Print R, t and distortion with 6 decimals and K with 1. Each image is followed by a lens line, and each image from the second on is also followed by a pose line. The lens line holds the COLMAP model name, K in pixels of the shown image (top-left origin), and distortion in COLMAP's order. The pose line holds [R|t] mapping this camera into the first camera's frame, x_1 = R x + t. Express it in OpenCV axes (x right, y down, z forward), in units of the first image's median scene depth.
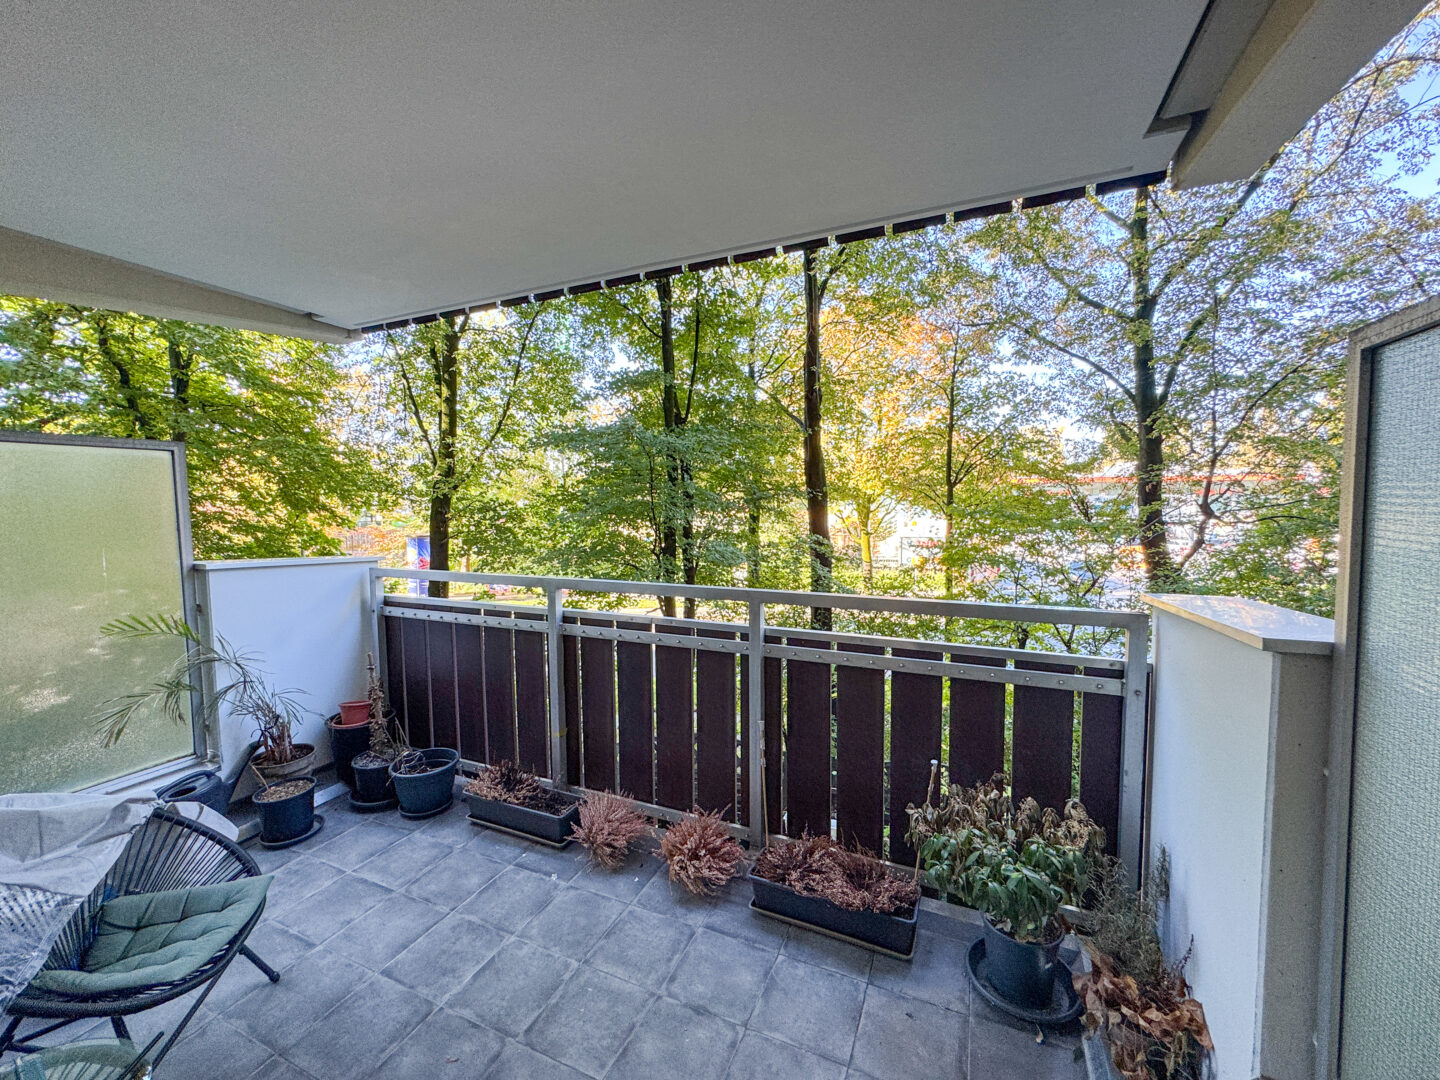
lens RADIAL K [[581.5, 0, 727.5], [0, 581.5, 533.9], [0, 0, 1]] dist [-0.002963, 0.000053]
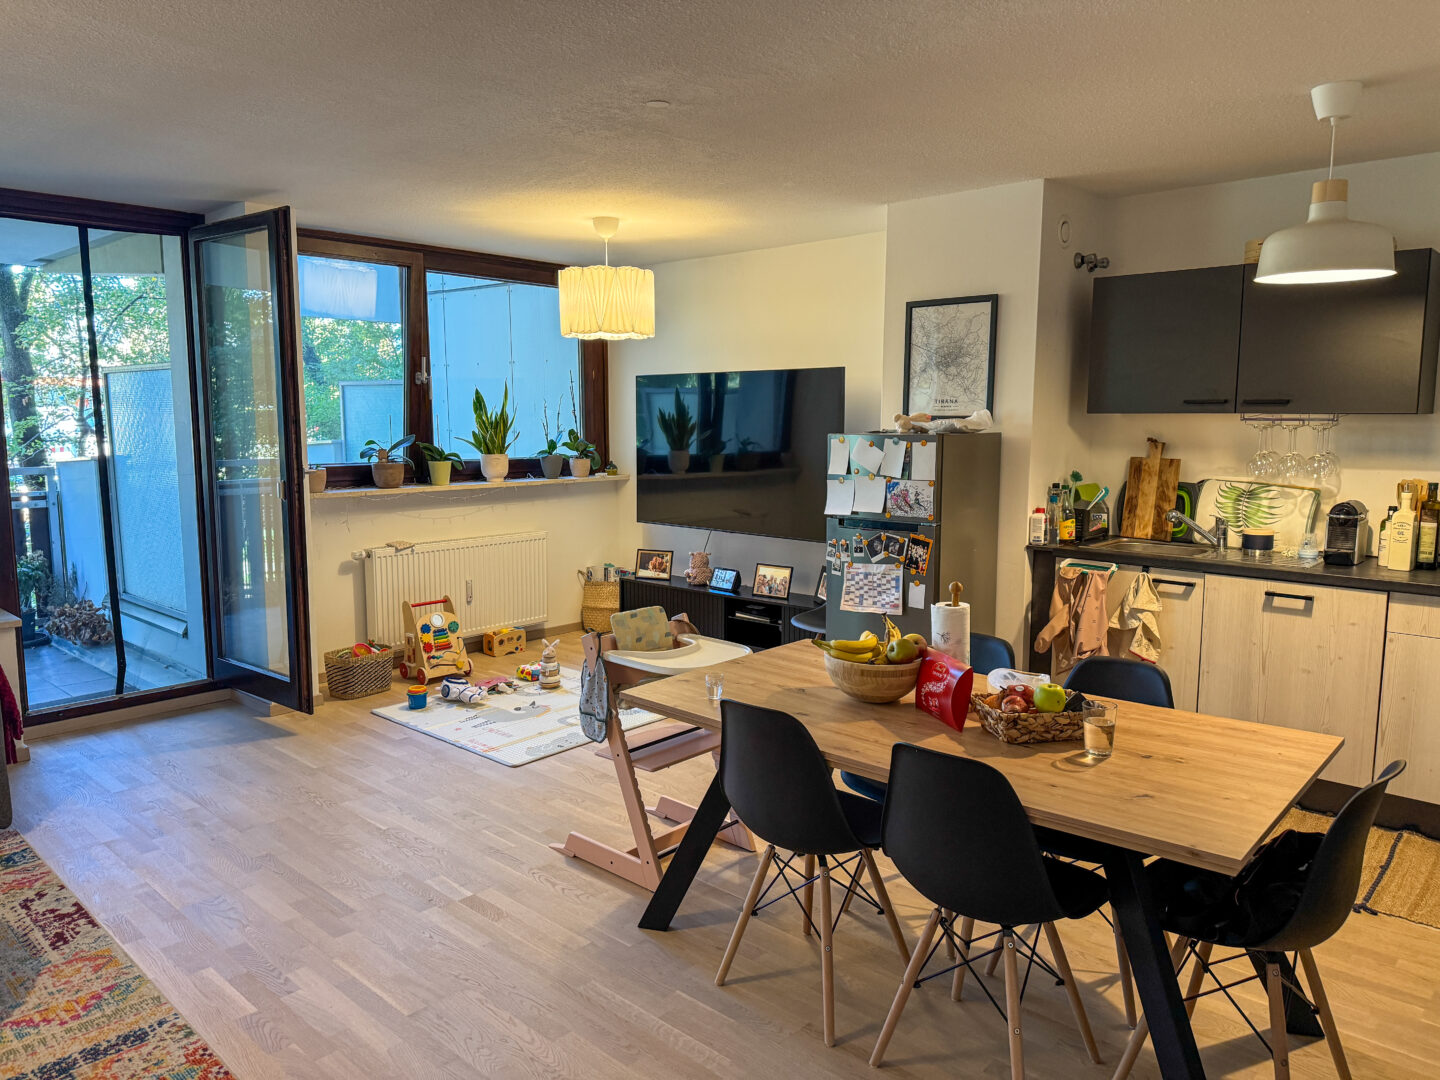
lens RADIAL K [[1006.4, 0, 714.3], [0, 1006.4, 542.5], [0, 0, 1]] dist [0.061655, -0.072460]
pose [[0.330606, -0.111200, 0.937195, -0.383881], [0.049196, 0.993715, 0.100551, 0.029682], [-0.942486, 0.012863, 0.333999, -0.482425]]
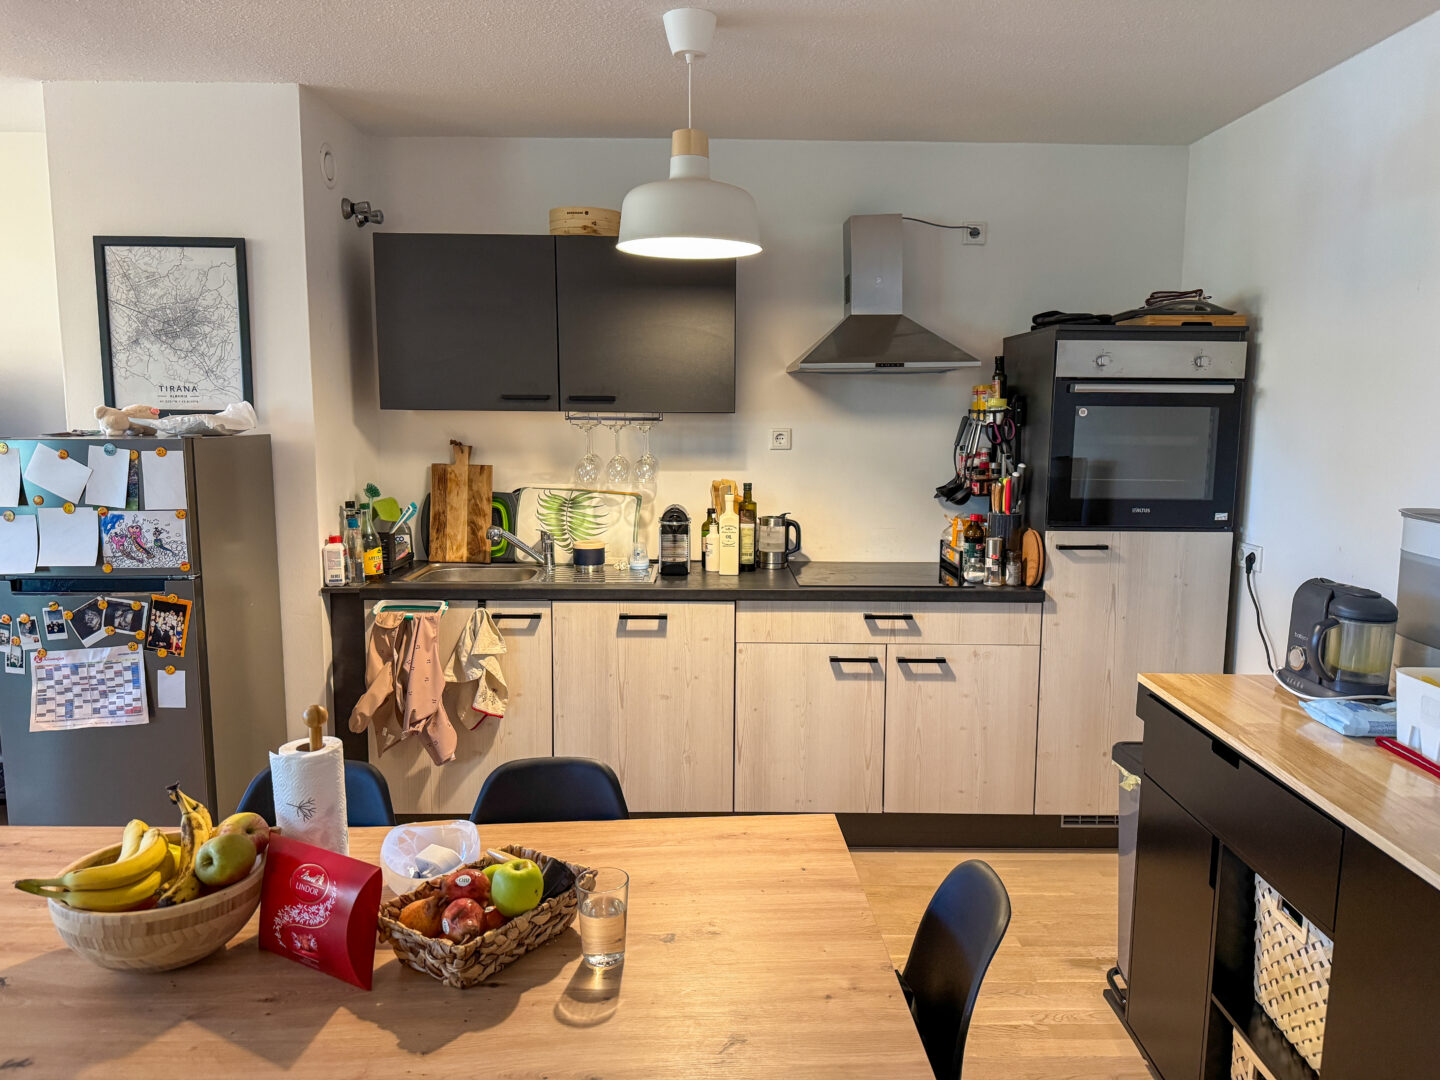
lens RADIAL K [[1006.4, 0, 716.3], [0, 1006.4, 545.4], [0, 0, 1]] dist [0.061655, -0.072460]
pose [[-0.412250, -0.111818, 0.904183, -0.268689], [0.050313, 0.988131, 0.145139, 0.027663], [-0.909680, 0.105325, -0.401732, -0.448632]]
